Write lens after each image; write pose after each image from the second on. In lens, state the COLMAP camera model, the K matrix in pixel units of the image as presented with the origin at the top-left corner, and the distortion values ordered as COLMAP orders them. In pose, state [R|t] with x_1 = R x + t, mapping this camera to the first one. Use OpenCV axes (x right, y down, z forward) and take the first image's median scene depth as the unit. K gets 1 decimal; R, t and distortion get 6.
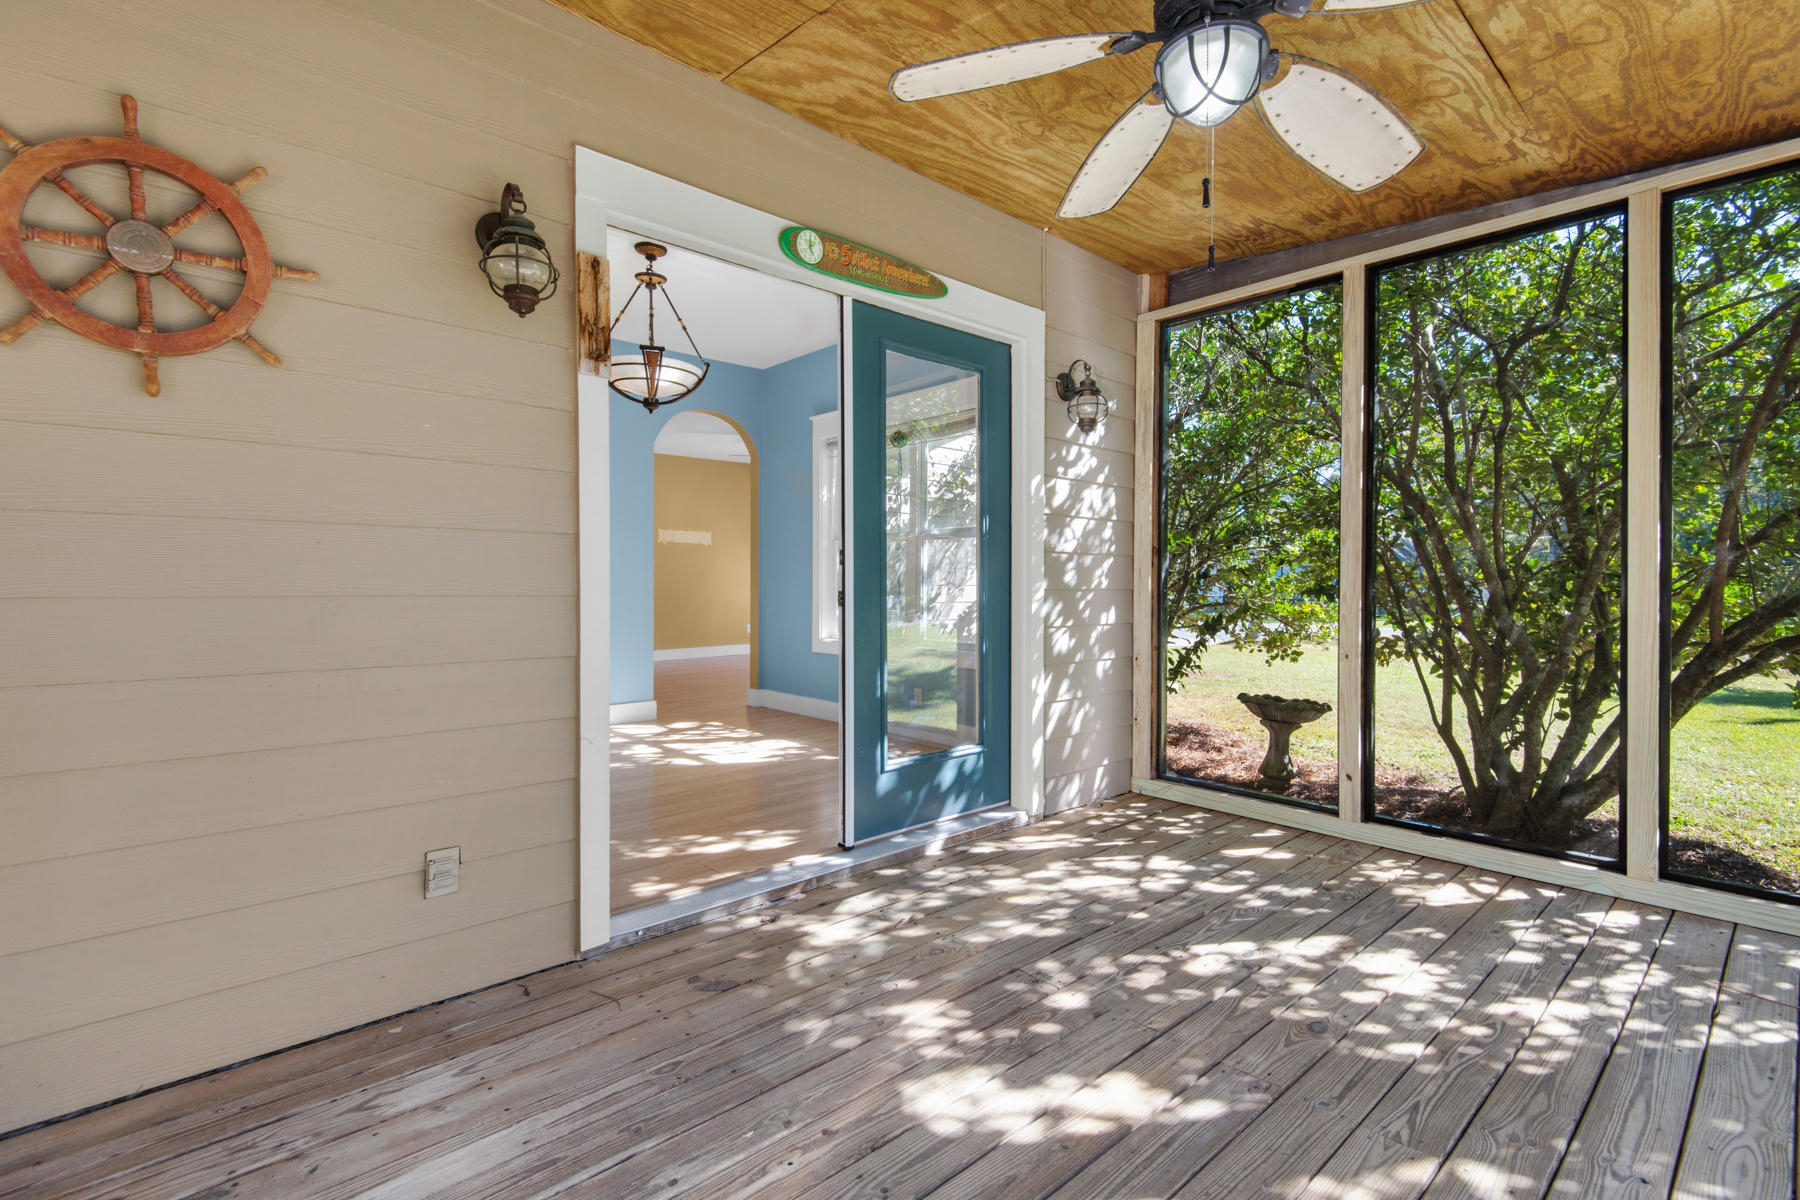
lens RADIAL K [[839.6, 0, 916.8], [0, 839.6, 597.1], [0, 0, 1]] dist [0.022534, -0.011409]
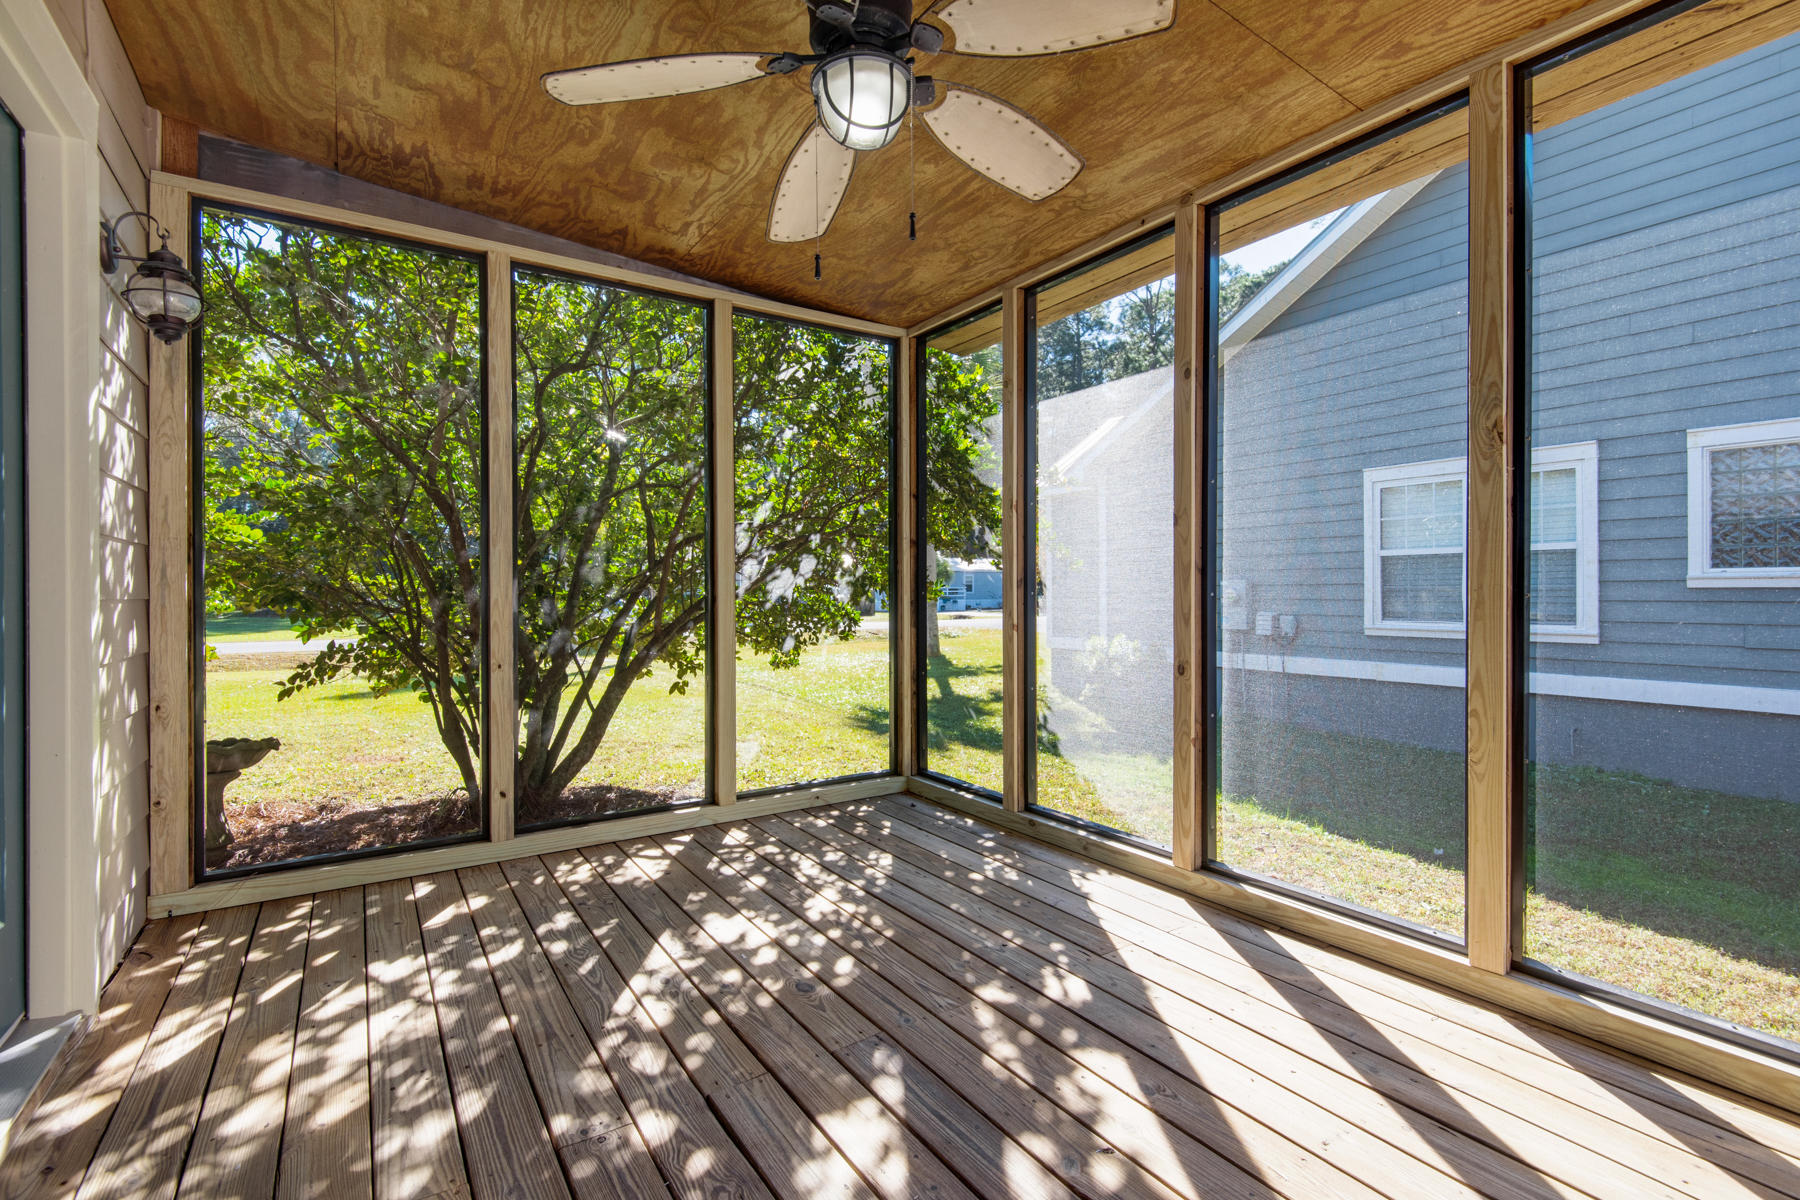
lens RADIAL K [[839.6, 0, 911.1], [0, 839.6, 585.8], [0, 0, 1]] dist [0.022534, -0.011409]
pose [[0.137470, 0.001292, 0.990505, -0.421296], [0.022268, 0.999742, -0.004395, -0.004444], [-0.990256, 0.022661, 0.137406, 0.499879]]
